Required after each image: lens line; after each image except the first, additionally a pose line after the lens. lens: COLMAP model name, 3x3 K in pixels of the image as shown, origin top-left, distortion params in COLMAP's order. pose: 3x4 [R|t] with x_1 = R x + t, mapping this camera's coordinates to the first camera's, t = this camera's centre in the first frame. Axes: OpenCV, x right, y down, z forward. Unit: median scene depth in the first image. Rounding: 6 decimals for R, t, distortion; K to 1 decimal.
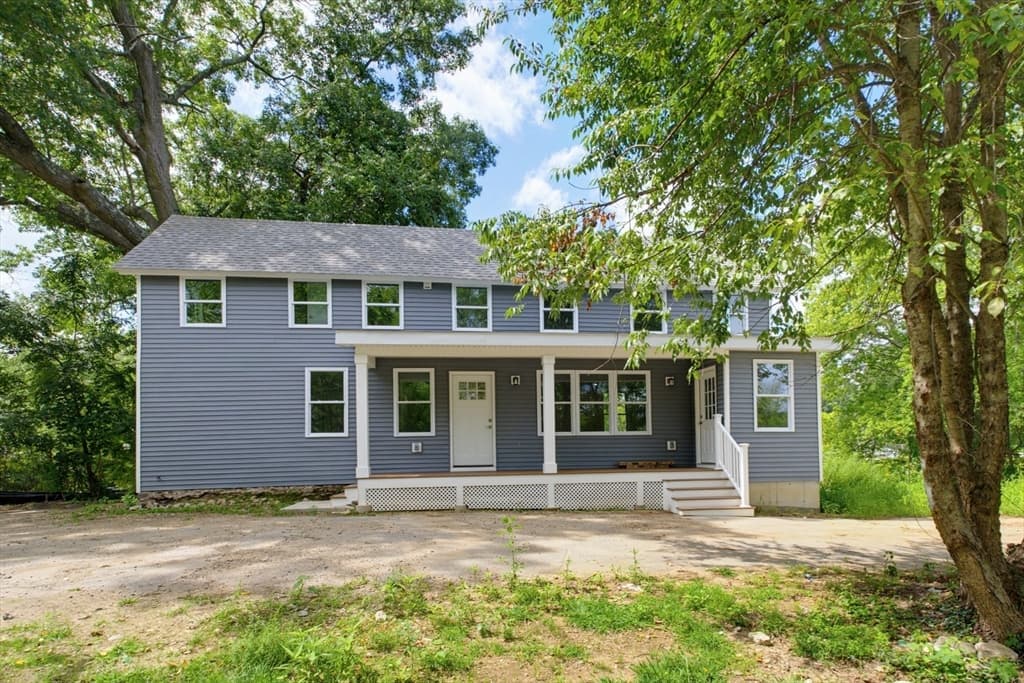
lens RADIAL K [[555.1, 0, 511.7], [0, 555.1, 455.0], [0, 0, 1]] dist [-0.044474, 0.000678]
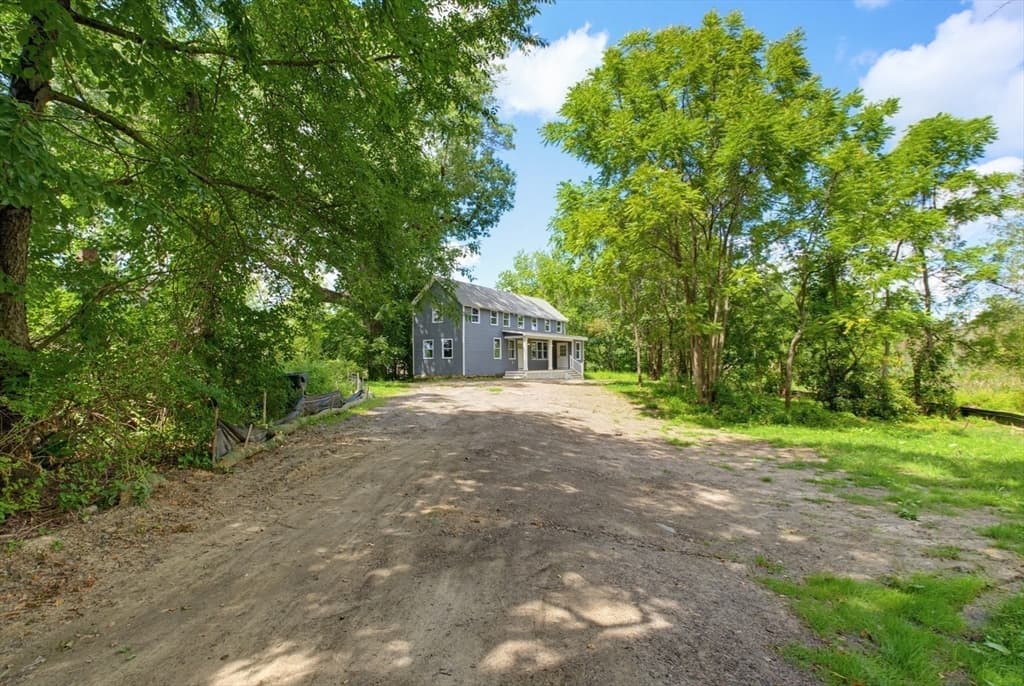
lens RADIAL K [[494.6, 0, 513.4], [0, 494.6, 358.7], [0, 0, 1]] dist [-0.002267, -0.000722]
pose [[0.673126, 0.020412, 0.739246, -2.430993], [0.004451, 0.999489, -0.031651, 0.059061], [-0.739515, 0.024595, 0.672691, -1.037927]]
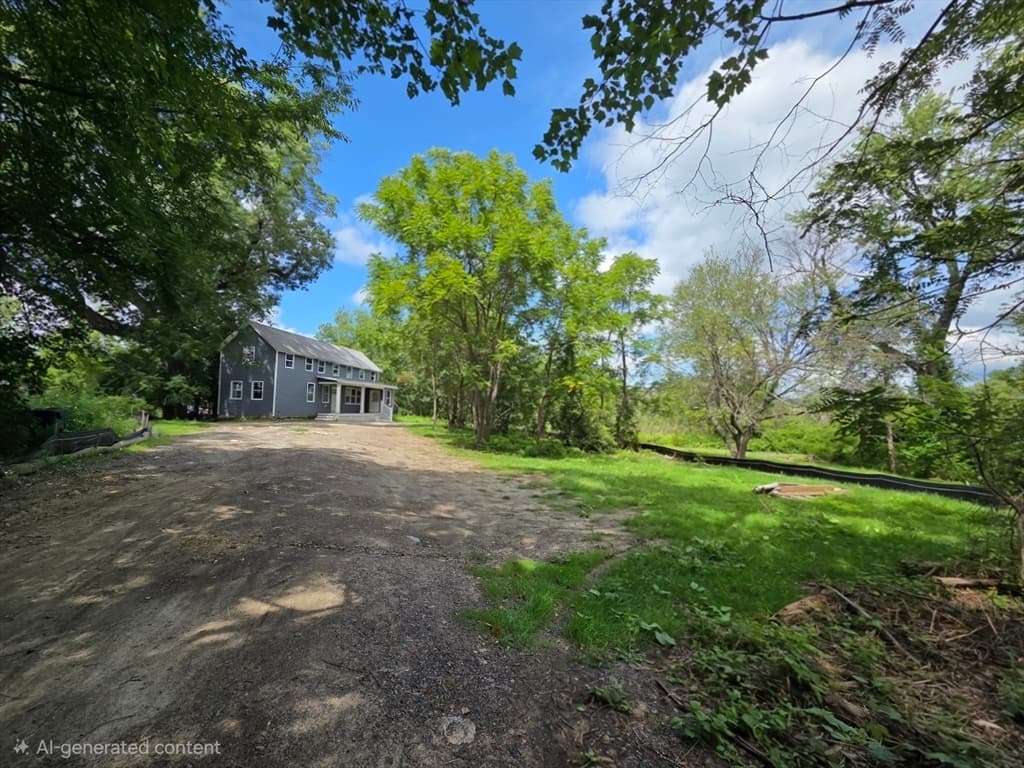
lens RADIAL K [[414.7, 0, 512.0], [0, 414.7, 384.0], [0, 0, 1]] dist [-0.010201, -0.000195]
pose [[0.327503, 0.085361, 0.940986, -2.425945], [-0.013611, 0.996234, -0.085636, 0.062420], [-0.944752, 0.015238, 0.327431, -1.104739]]
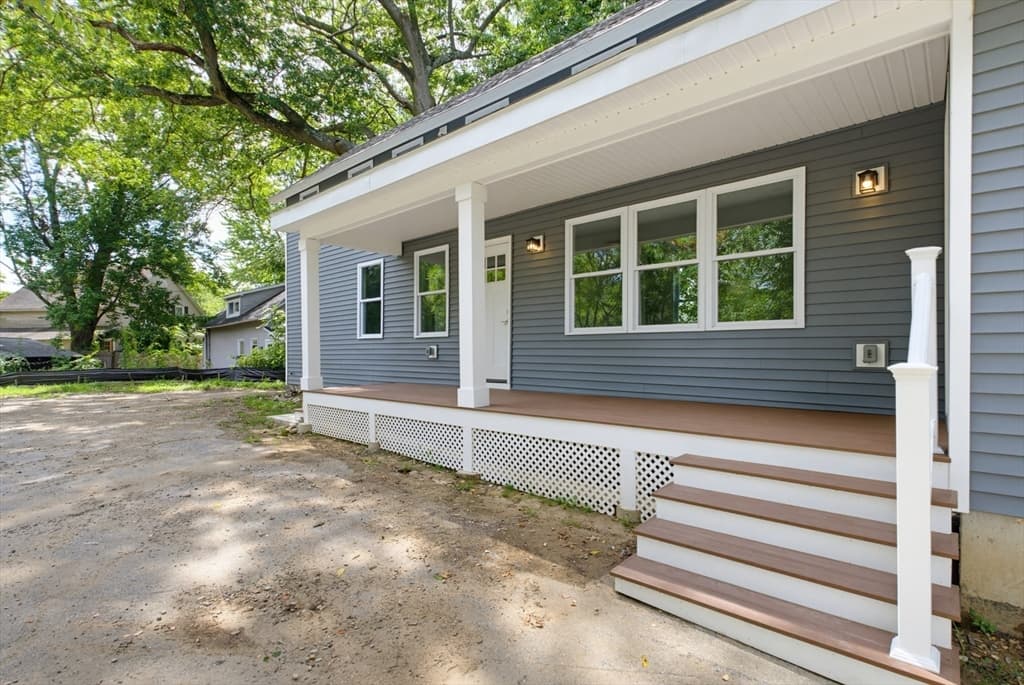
lens RADIAL K [[481.5, 0, 541.1], [0, 481.5, 347.4], [0, 0, 1]] dist [0.002405, 0.000208]
pose [[0.650321, 0.008129, -0.759616, 0.433044], [-0.012560, 0.999921, -0.000052, -0.022175], [0.759556, 0.009575, 0.650372, 0.695108]]
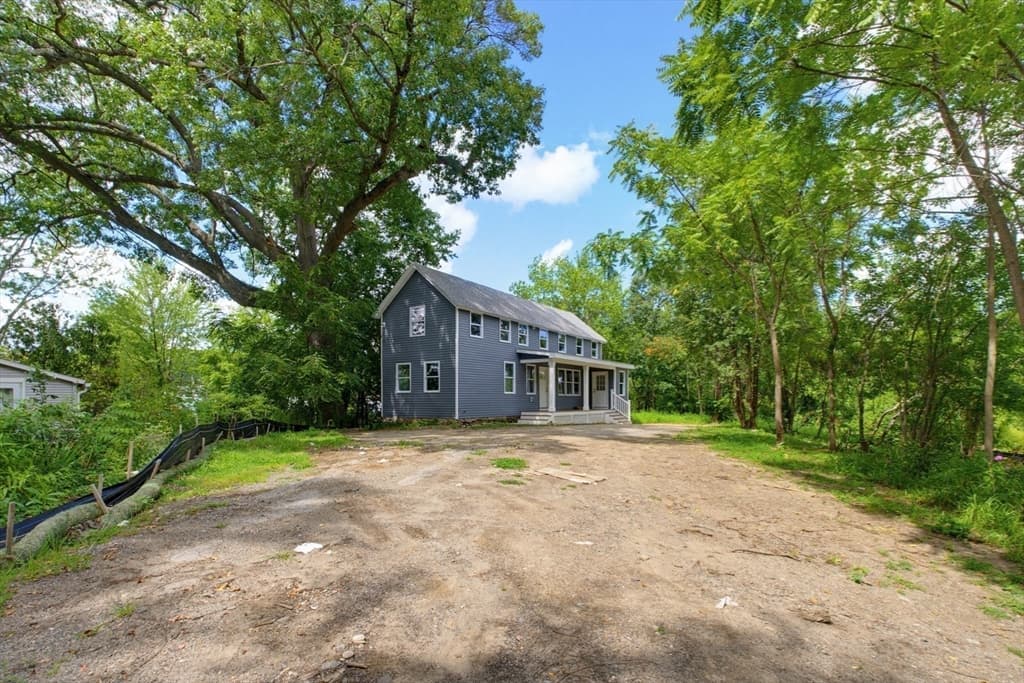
lens RADIAL K [[496.8, 0, 498.5], [0, 496.8, 398.8], [0, 0, 1]] dist [-0.027369, -0.000118]
pose [[0.705067, 0.019828, 0.708863, -1.735750], [-0.005641, 0.999734, -0.022353, 0.031328], [-0.709118, 0.011762, 0.704992, -0.336681]]
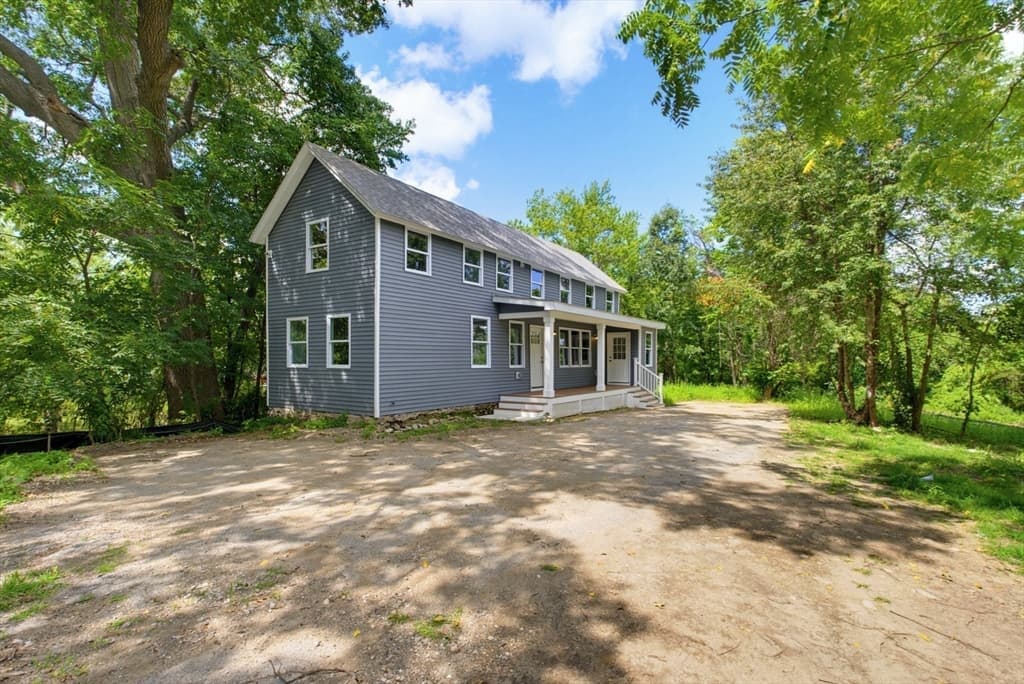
lens RADIAL K [[494.6, 0, 513.4], [0, 494.6, 357.7], [0, 0, 1]] dist [-0.002267, -0.000722]
pose [[0.687566, 0.022690, 0.725767, -1.146341], [-0.008666, 0.999697, -0.023044, -0.030009], [-0.726070, 0.009554, 0.687554, 0.117754]]
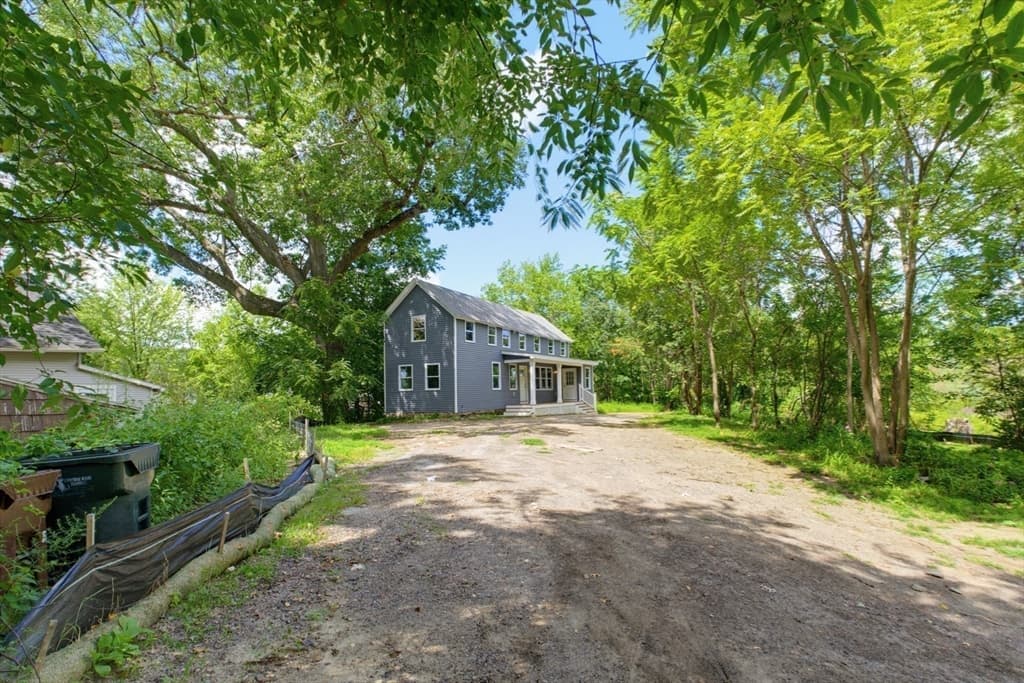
lens RADIAL K [[505.1, 0, 510.6], [0, 505.1, 367.6], [0, 0, 1]] dist [-0.001476, 0.000008]
pose [[0.616836, 0.044157, 0.785852, -2.084925], [0.016899, 0.997452, -0.069312, 0.027197], [-0.786910, 0.056035, 0.614518, -0.454400]]
